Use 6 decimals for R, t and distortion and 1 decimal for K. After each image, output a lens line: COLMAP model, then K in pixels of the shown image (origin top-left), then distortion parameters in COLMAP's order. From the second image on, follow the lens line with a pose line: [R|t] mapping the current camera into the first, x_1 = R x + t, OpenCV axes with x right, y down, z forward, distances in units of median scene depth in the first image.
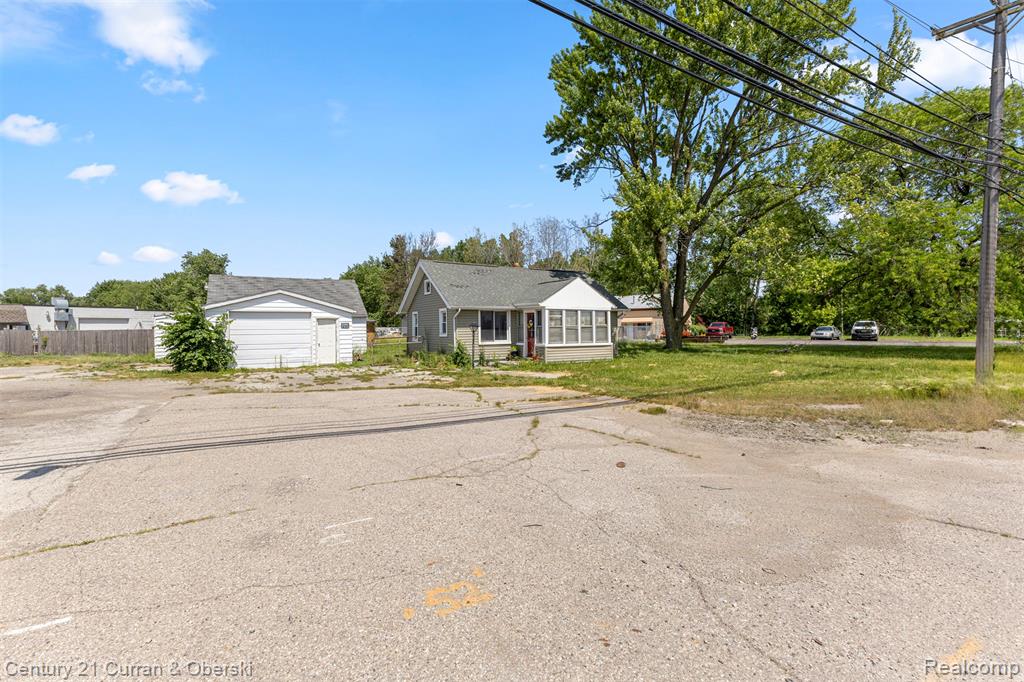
lens RADIAL K [[455.2, 0, 506.3], [0, 455.2, 324.6], [0, 0, 1]] dist [0.000779, 0.000156]
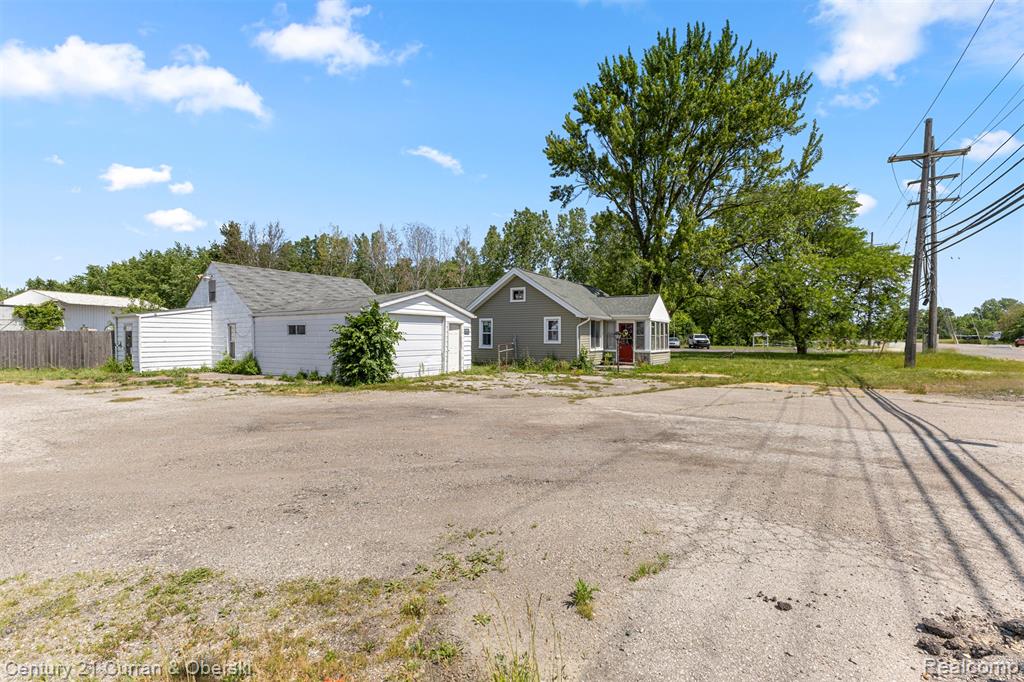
lens RADIAL K [[455.2, 0, 506.3], [0, 455.2, 324.6], [0, 0, 1]] dist [0.000779, 0.000156]
pose [[0.906980, 0.025621, 0.420393, -0.676423], [-0.019345, 0.999629, -0.019187, 0.005020], [-0.420728, 0.009269, 0.907139, 0.084529]]
